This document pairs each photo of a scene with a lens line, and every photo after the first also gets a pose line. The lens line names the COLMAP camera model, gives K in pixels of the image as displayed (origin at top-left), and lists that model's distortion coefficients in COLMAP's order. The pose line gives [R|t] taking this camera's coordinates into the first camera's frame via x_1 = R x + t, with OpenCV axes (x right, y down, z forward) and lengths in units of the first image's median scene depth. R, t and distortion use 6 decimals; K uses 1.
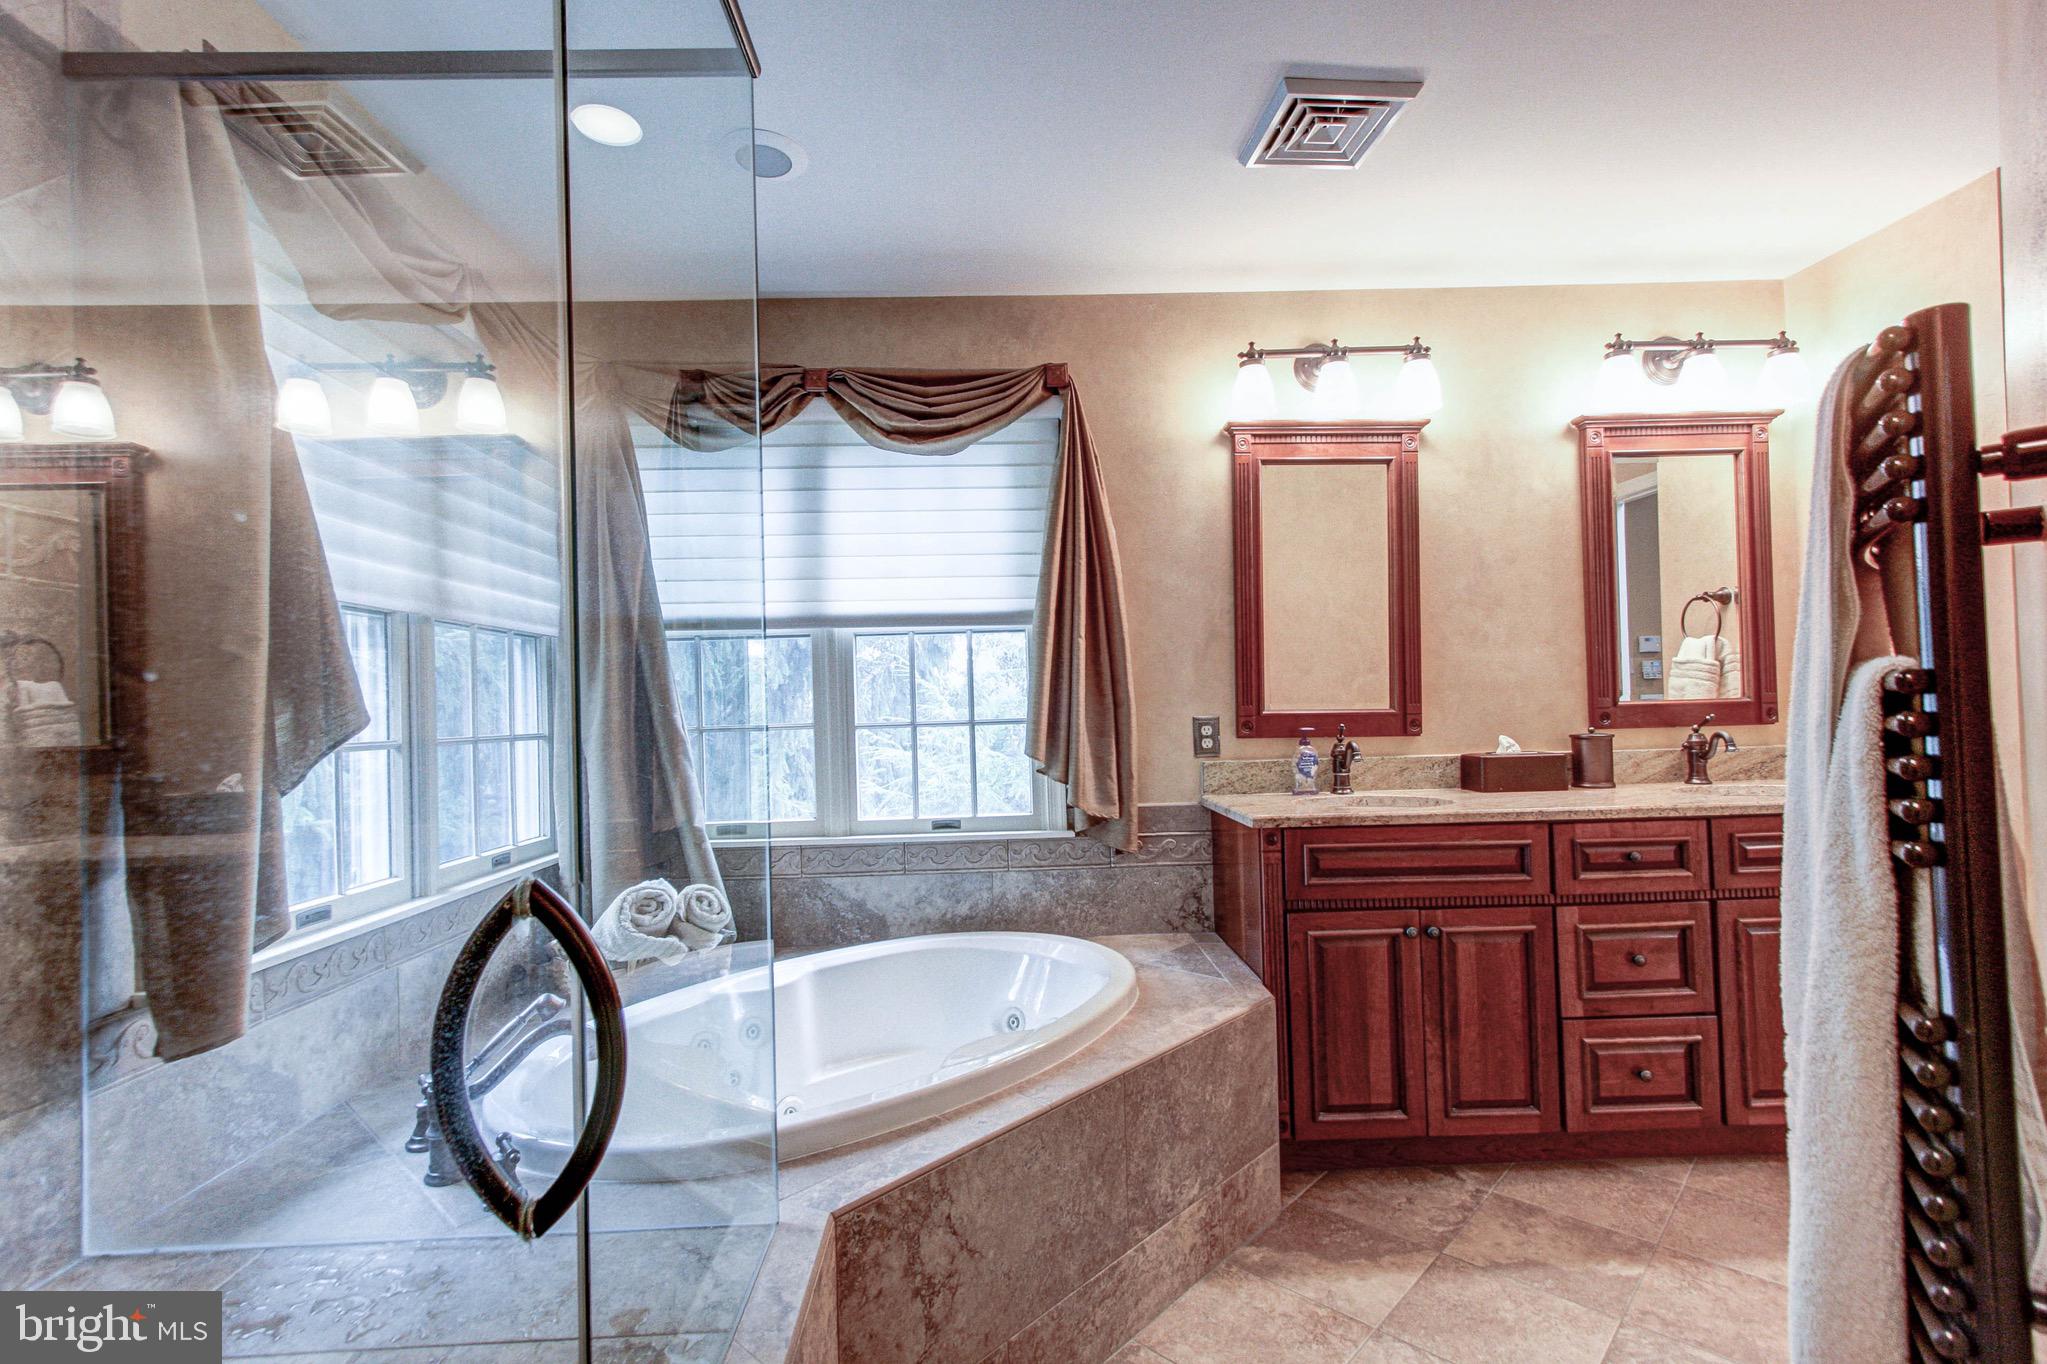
lens RADIAL K [[957.4, 0, 1012.8], [0, 957.4, 689.1], [0, 0, 1]] dist [0.009648, 0.002537]
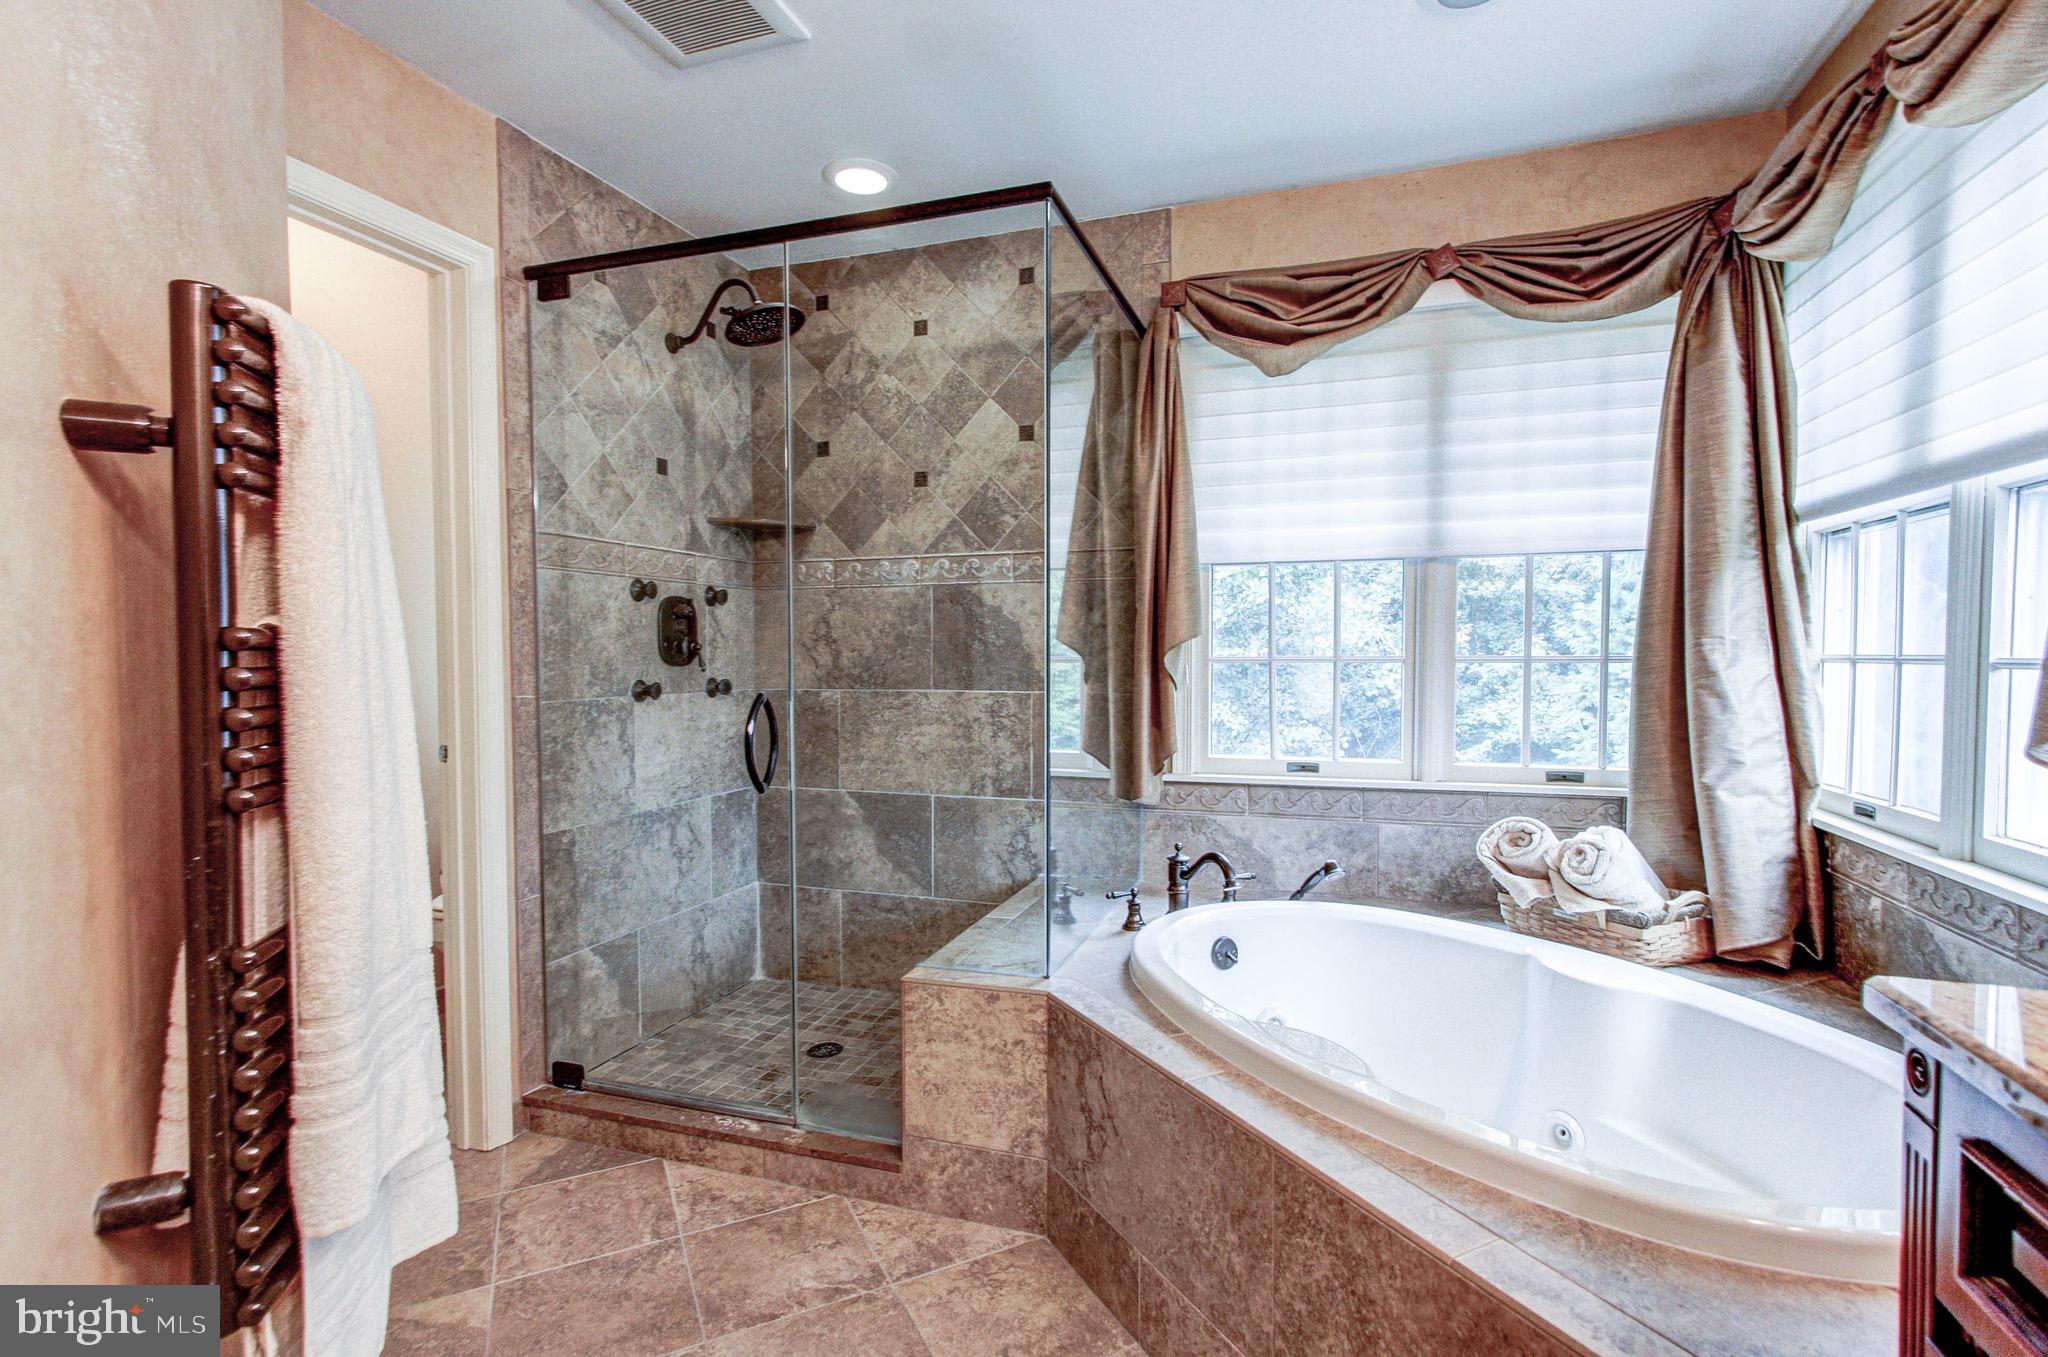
lens RADIAL K [[957.9, 0, 1014.7], [0, 957.9, 680.9], [0, 0, 1]] dist [0.009648, 0.002537]
pose [[-0.350902, 0.057738, -0.934630, 0.734884], [0.037310, 0.998167, 0.047655, 0.005470], [0.935669, -0.018149, -0.352413, 0.941055]]
